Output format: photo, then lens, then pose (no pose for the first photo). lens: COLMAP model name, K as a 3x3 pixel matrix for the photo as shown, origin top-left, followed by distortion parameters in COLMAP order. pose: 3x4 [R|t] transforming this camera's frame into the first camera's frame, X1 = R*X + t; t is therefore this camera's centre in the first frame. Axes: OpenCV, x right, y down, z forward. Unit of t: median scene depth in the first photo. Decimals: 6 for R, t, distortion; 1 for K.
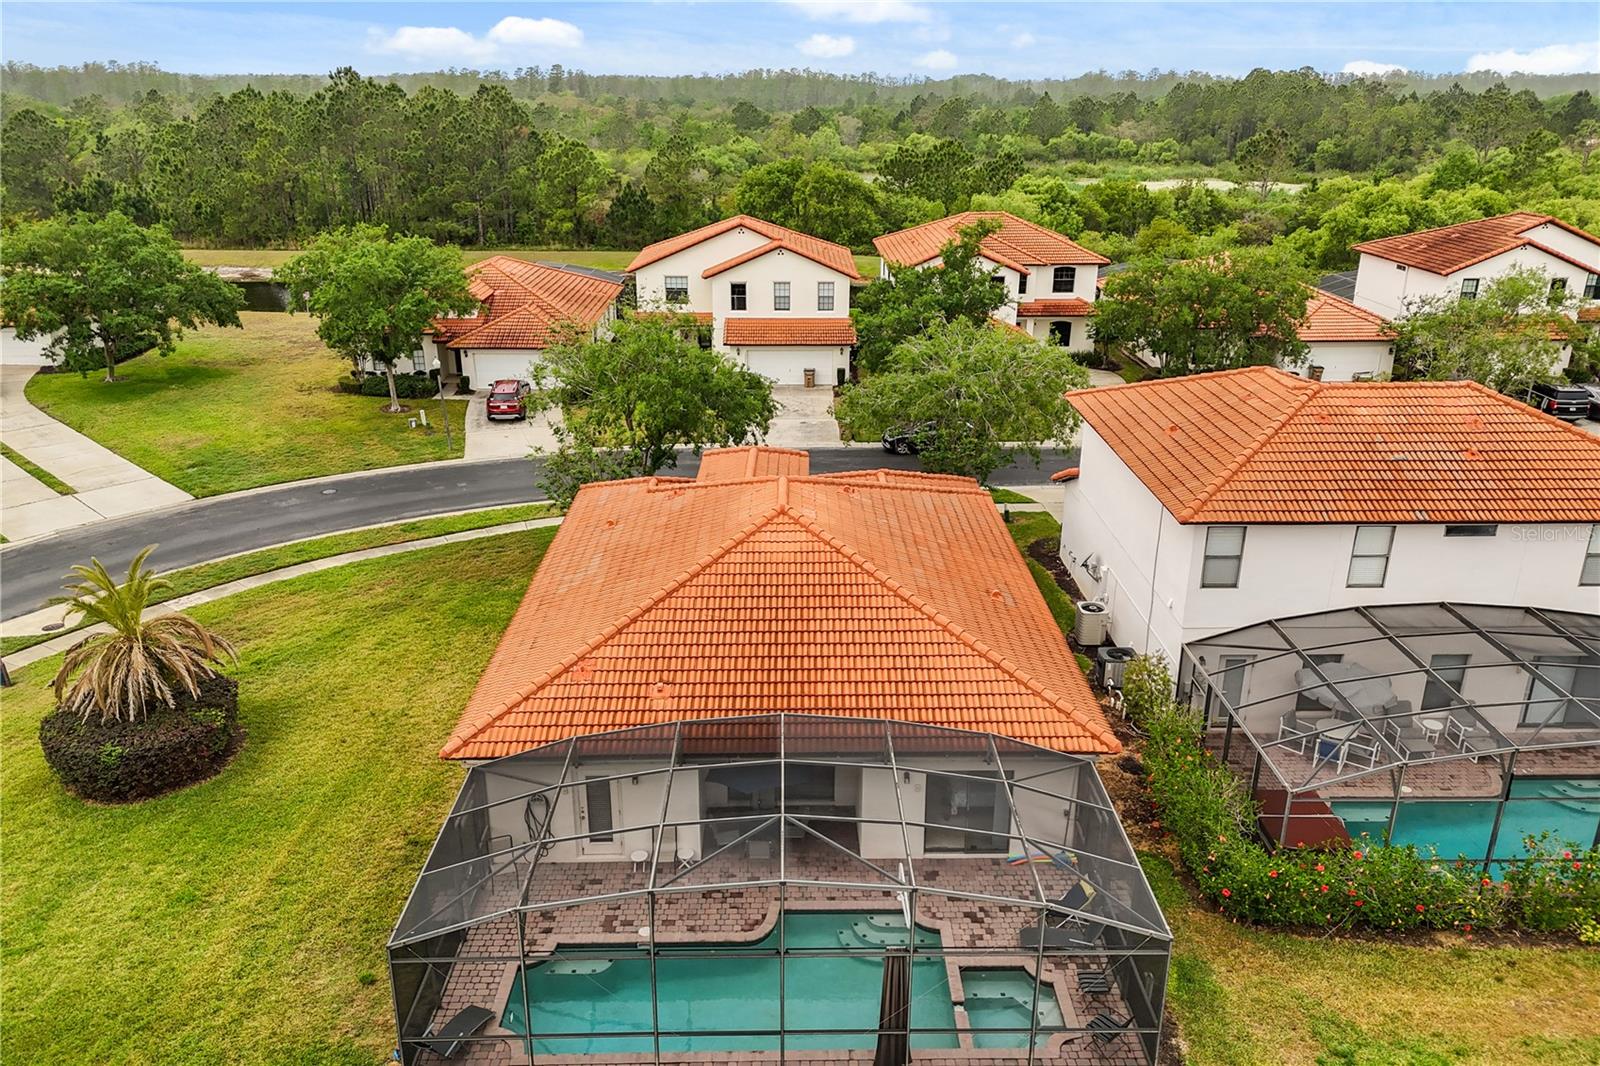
lens RADIAL K [[1159.5, 0, 800.0], [0, 1159.5, 533.0], [0, 0, 1]] dist [0.079328, -0.091977]
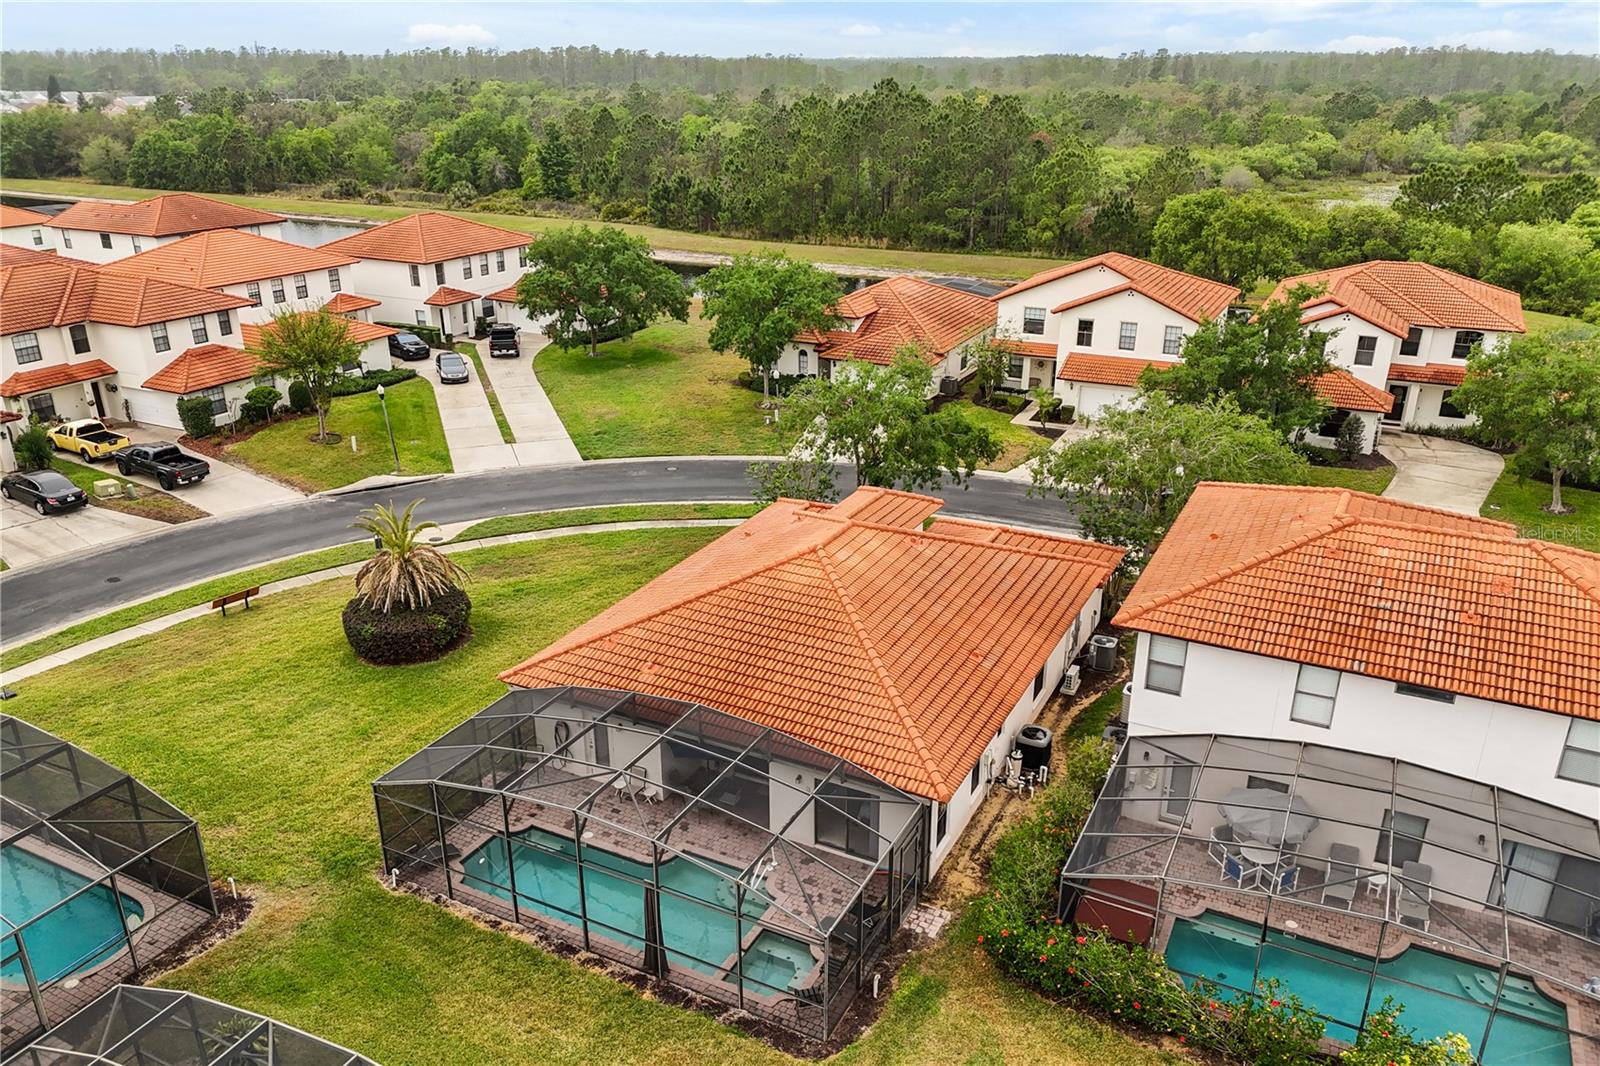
lens RADIAL K [[1152.8, 0, 798.7], [0, 1152.8, 570.8], [0, 0, 1]] dist [0.071857, -0.081072]
pose [[0.884276, 0.181889, -0.430085, 0.243354], [-0.162502, 0.983316, 0.081746, -0.045990], [0.437778, -0.002396, 0.899080, -0.046144]]
